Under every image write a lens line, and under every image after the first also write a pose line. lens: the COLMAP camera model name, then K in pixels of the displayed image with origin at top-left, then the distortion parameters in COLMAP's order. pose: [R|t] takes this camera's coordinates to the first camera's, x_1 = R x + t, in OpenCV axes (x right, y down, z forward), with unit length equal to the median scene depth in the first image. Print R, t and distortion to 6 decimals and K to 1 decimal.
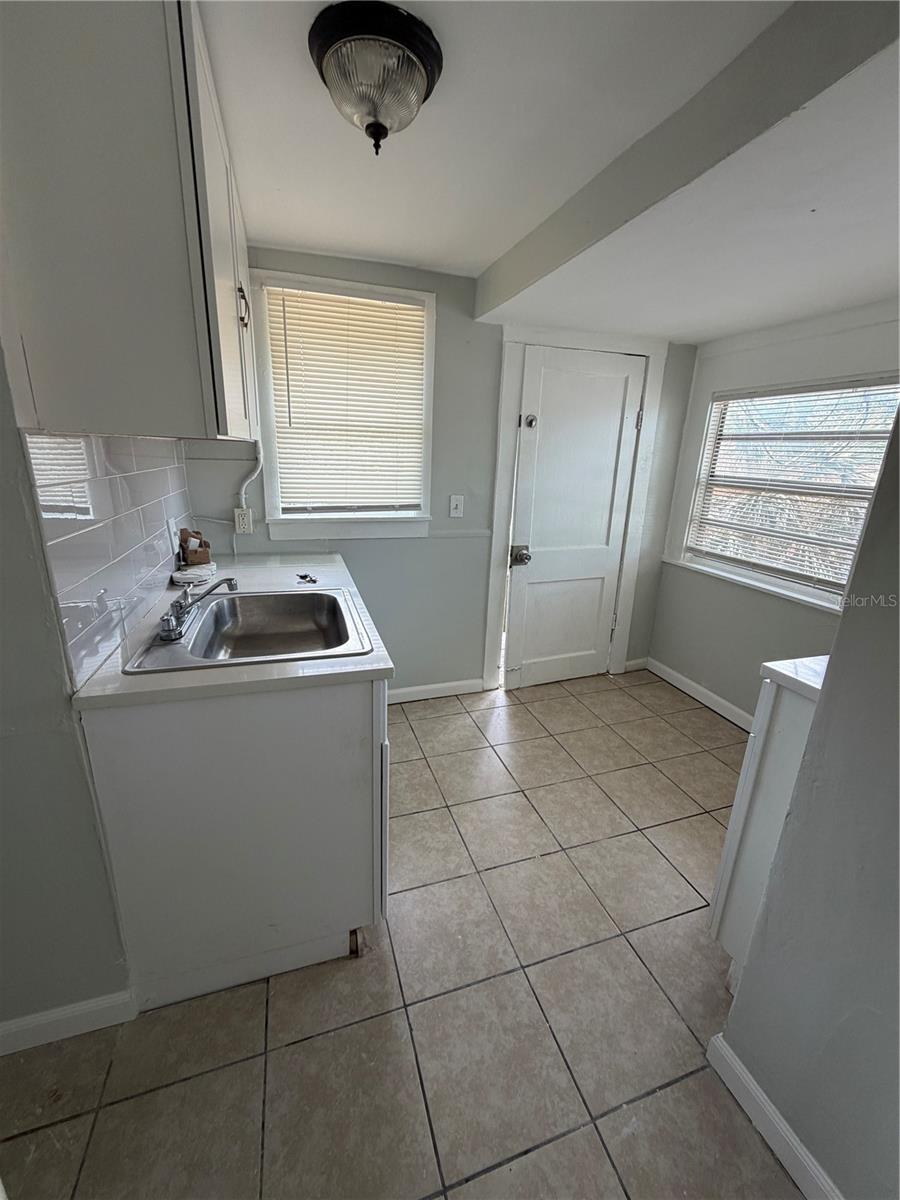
lens RADIAL K [[482.6, 0, 450.0], [0, 482.6, 598.2], [0, 0, 1]] dist [0.001545, 0.000140]
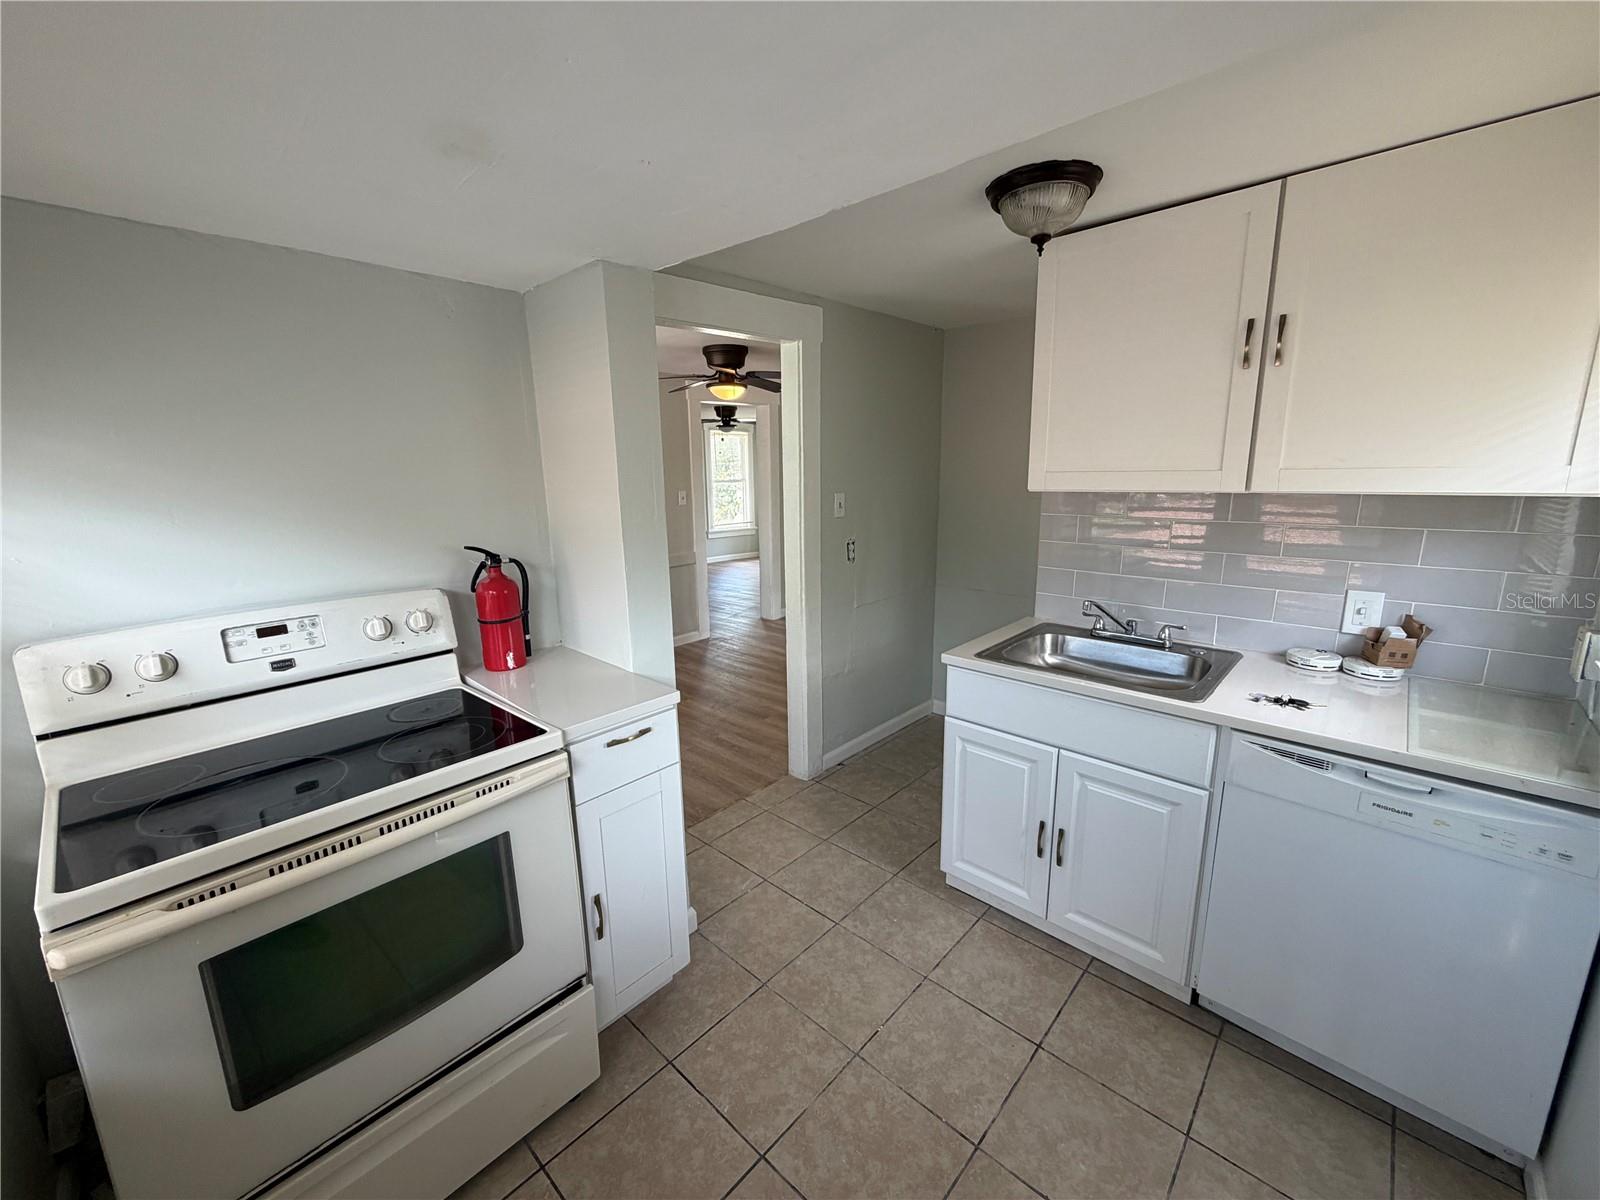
lens RADIAL K [[643.4, 0, 802.3], [0, 643.4, 600.9], [0, 0, 1]] dist [0.001545, 0.000140]
pose [[-0.873074, 0.082927, -0.480484, 0.761476], [-0.149386, 0.892548, 0.425491, -0.494929], [0.464140, 0.443262, -0.766872, 1.511979]]
